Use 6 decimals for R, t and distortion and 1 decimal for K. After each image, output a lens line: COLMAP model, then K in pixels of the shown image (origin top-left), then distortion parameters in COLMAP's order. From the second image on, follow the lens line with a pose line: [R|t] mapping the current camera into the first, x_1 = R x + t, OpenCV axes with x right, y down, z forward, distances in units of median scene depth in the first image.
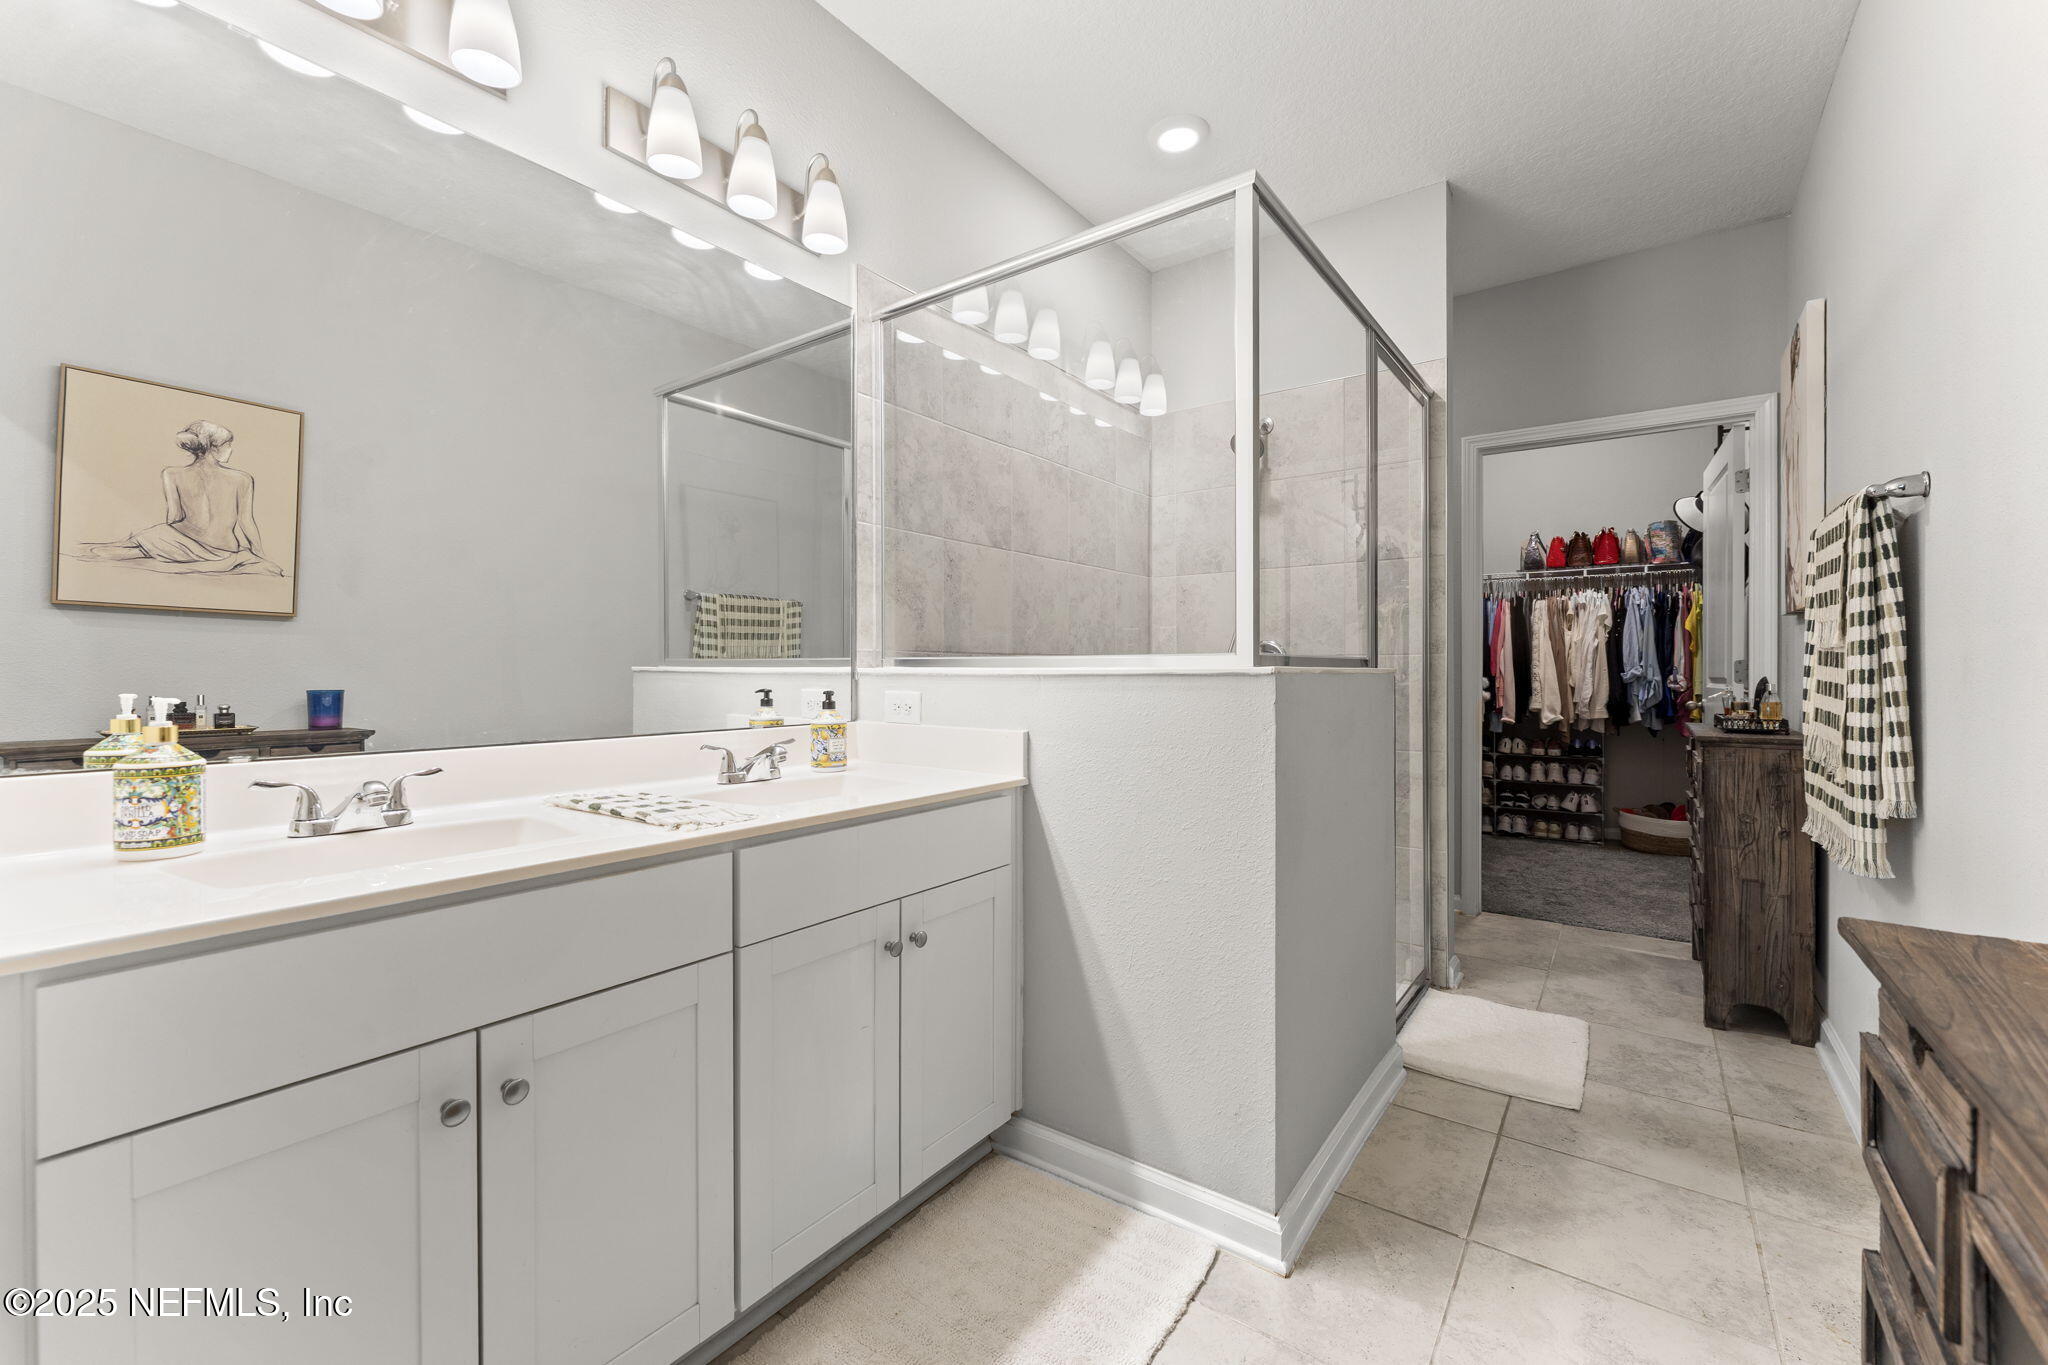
lens RADIAL K [[830.5, 0, 1025.4], [0, 830.5, 677.2], [0, 0, 1]] dist [0.000226, -0.000049]
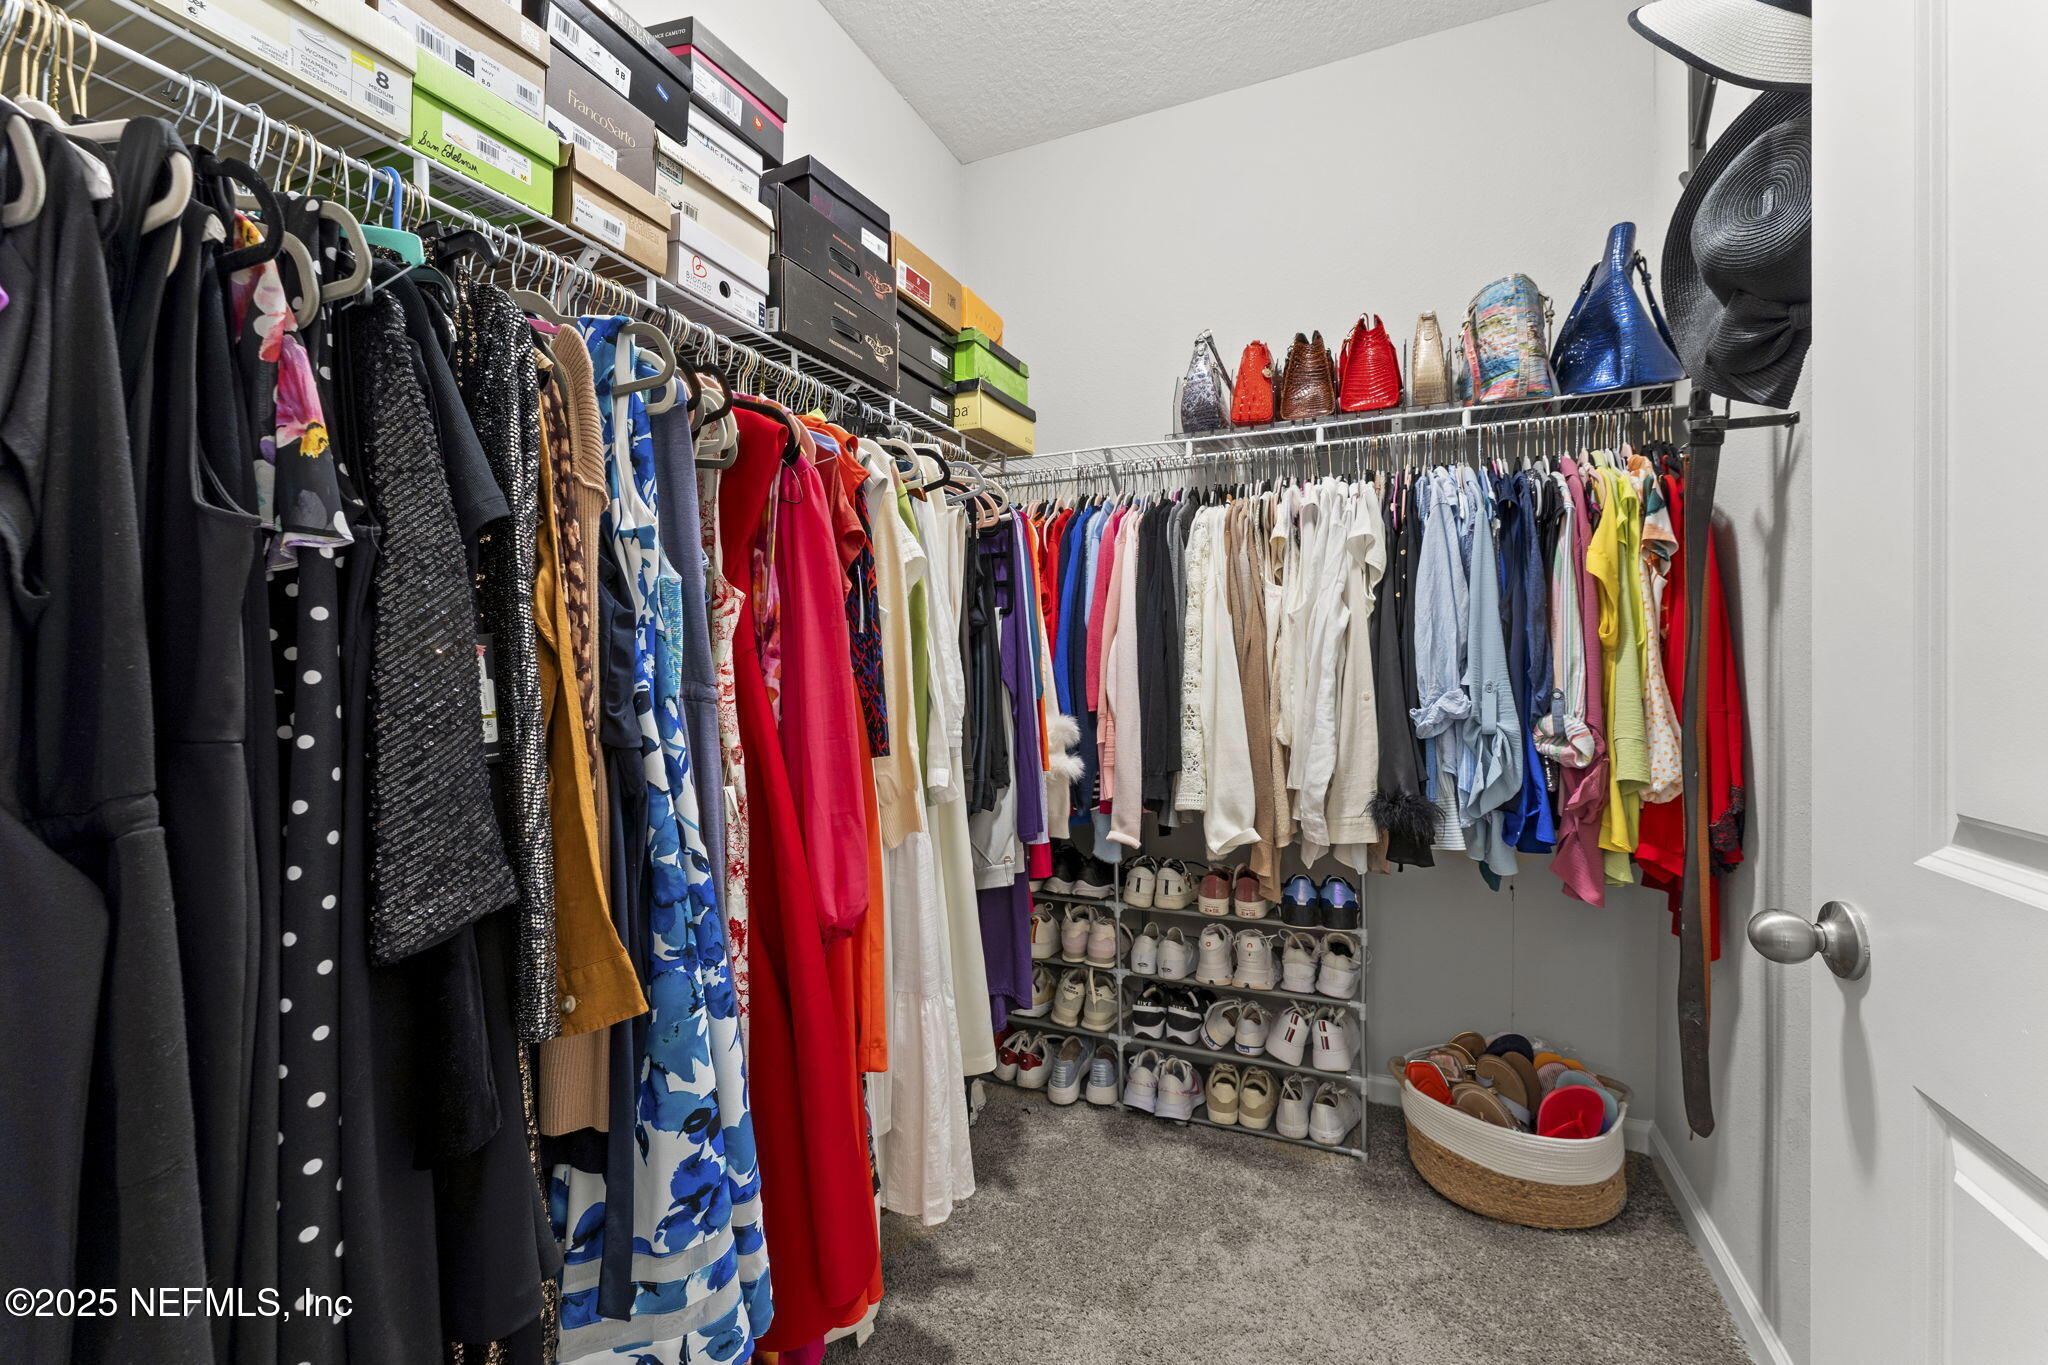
lens RADIAL K [[830.5, 0, 1024.0], [0, 830.5, 671.3], [0, 0, 1]] dist [0.000226, -0.000049]
pose [[0.976048, -0.008696, 0.217382, 0.470541], [0.007265, 0.999946, 0.007381, -0.022479], [-0.217434, -0.005625, 0.976059, 0.675801]]
